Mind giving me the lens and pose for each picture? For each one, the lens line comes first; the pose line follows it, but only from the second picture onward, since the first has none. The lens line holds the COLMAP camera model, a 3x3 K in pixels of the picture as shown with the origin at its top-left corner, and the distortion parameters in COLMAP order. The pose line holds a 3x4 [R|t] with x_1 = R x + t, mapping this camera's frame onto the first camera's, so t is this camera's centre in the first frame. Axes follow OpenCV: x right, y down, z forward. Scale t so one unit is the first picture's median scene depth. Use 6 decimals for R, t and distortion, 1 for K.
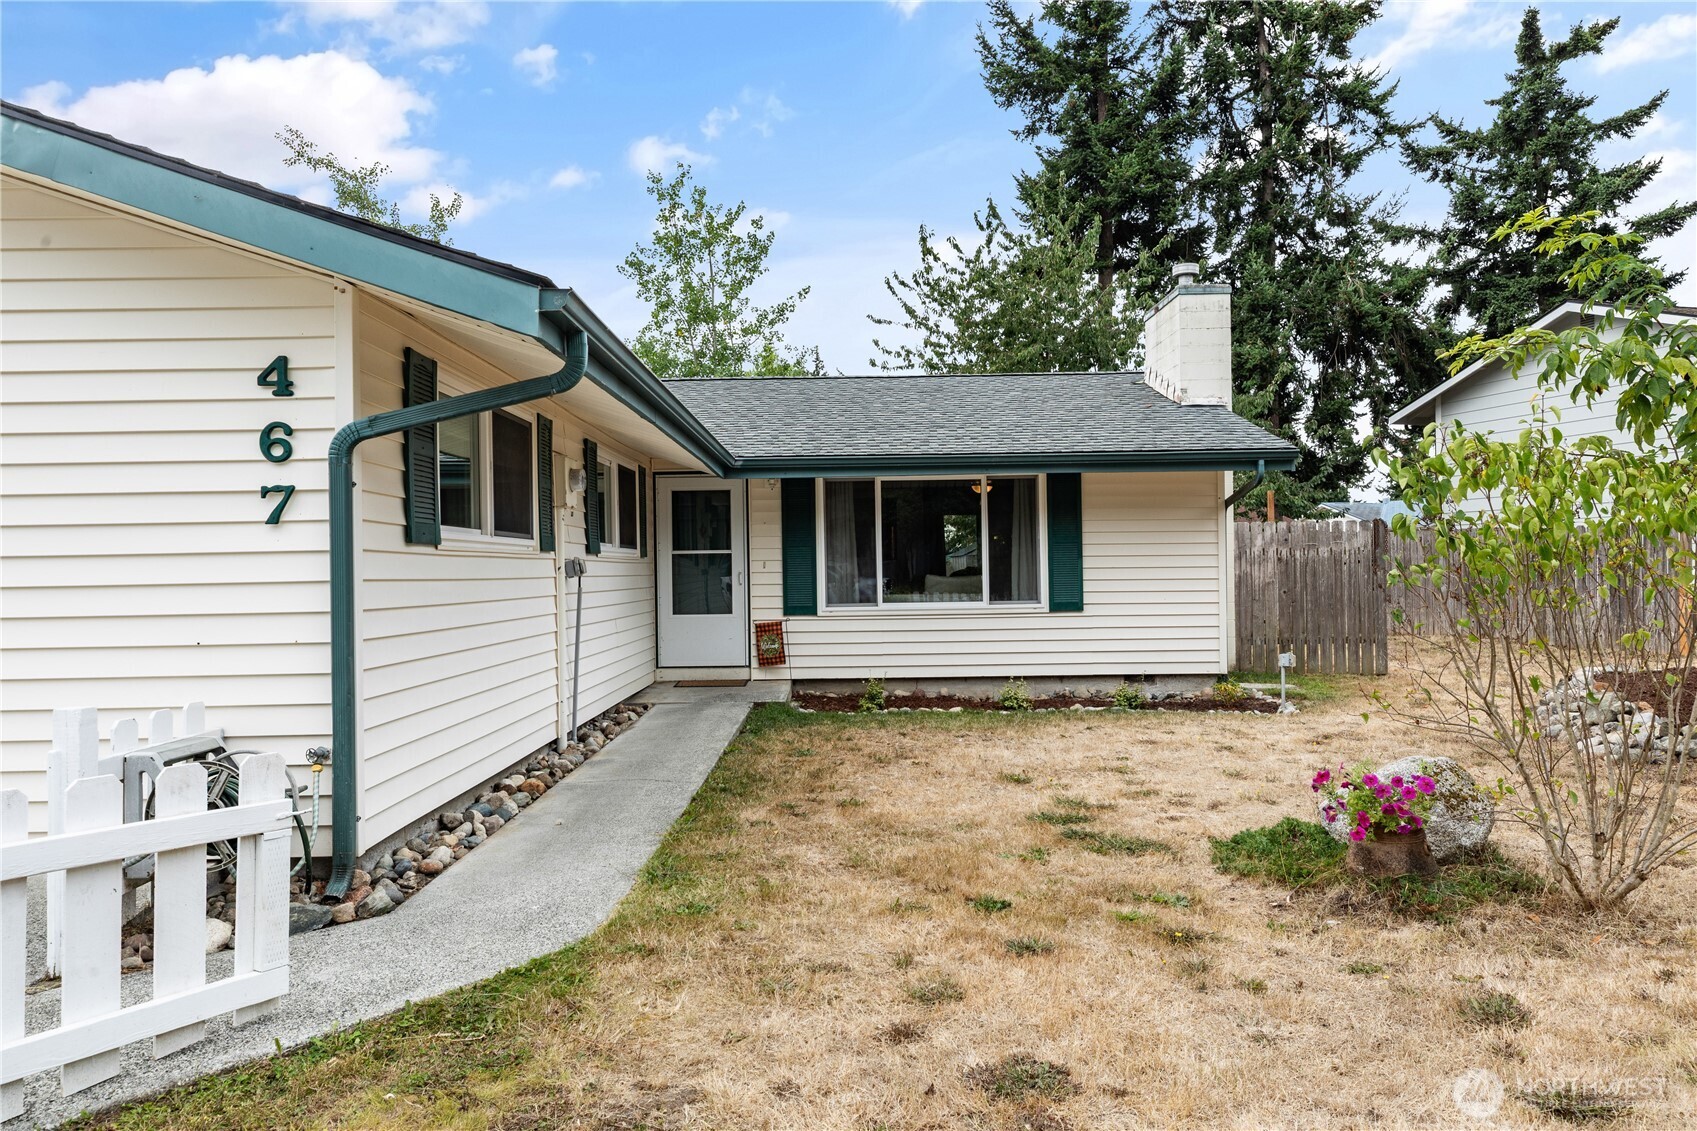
lens RADIAL K [[1125.8, 0, 853.1], [0, 1125.8, 576.1], [0, 0, 1]] dist [0.019074, 0.001596]
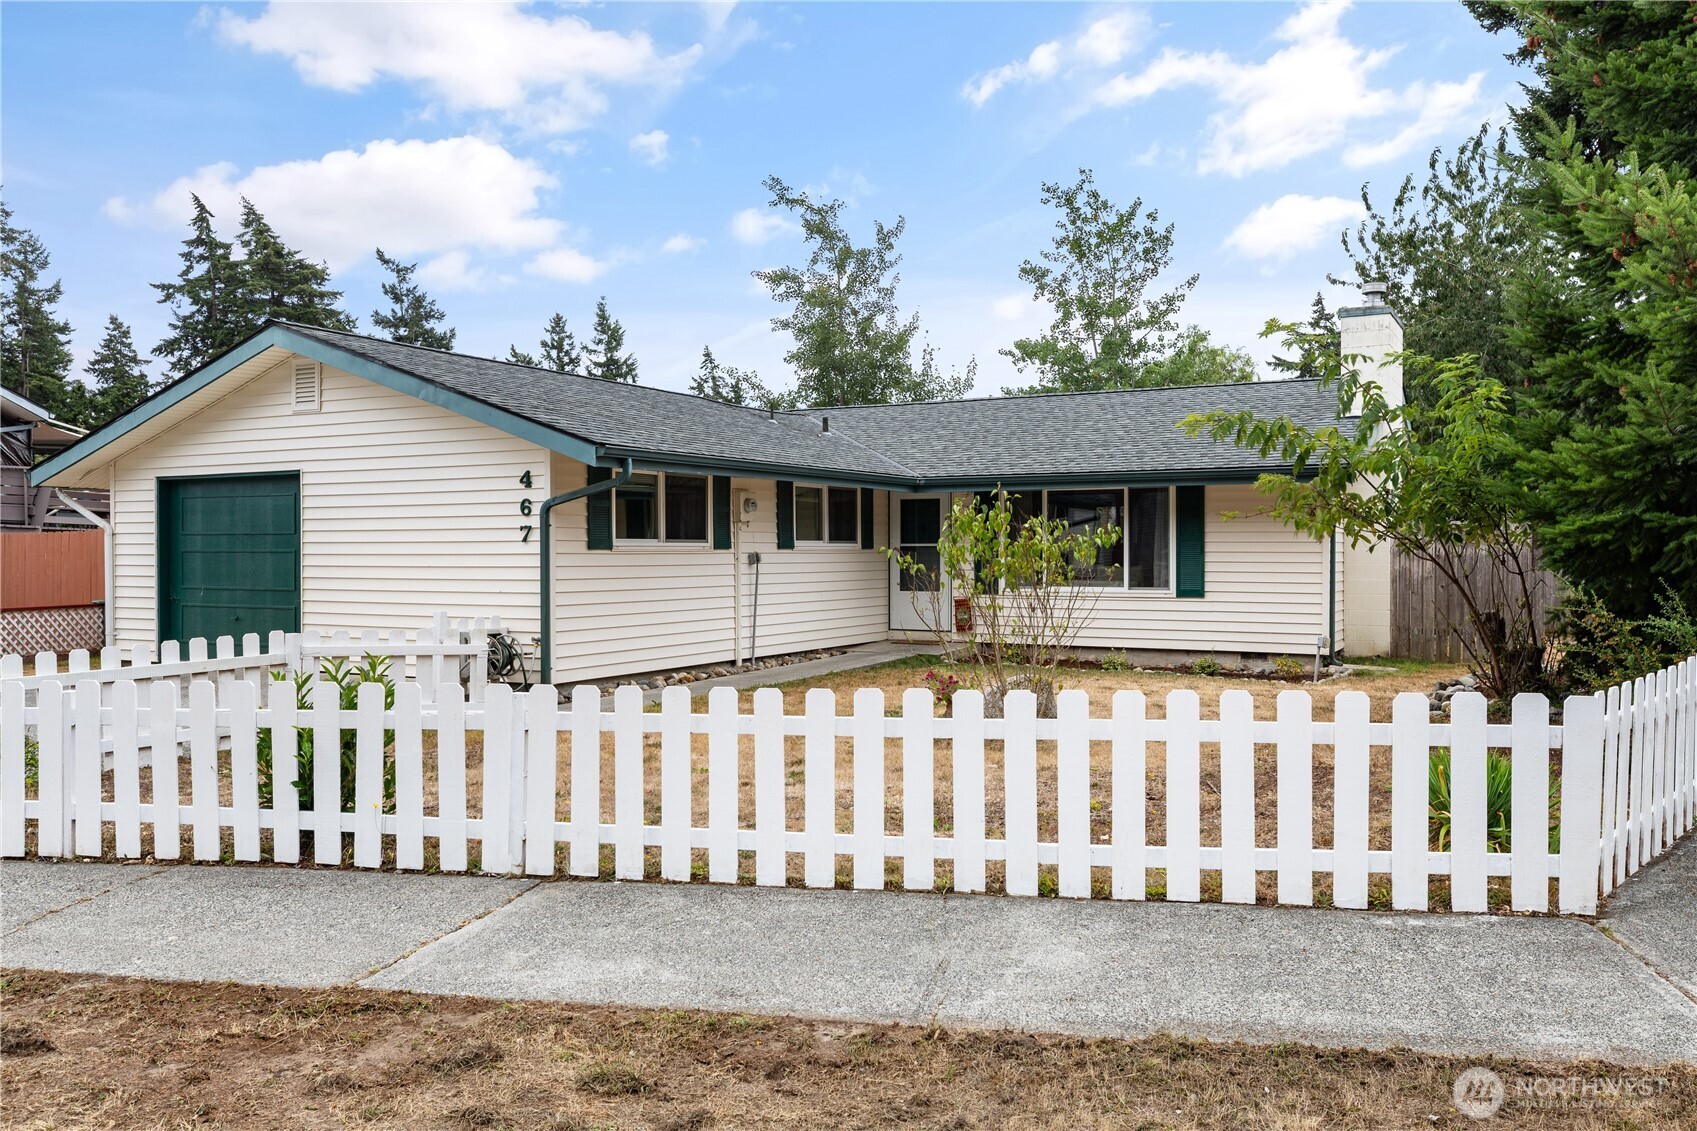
lens RADIAL K [[1332.1, 0, 848.2], [0, 1332.1, 564.5], [0, 0, 1]] dist [-0.009472, -0.002692]
pose [[0.879574, 0.018711, -0.475395, 0.255211], [-0.013889, 0.999810, 0.013653, -0.008515], [0.475560, -0.005405, 0.879667, -0.203572]]
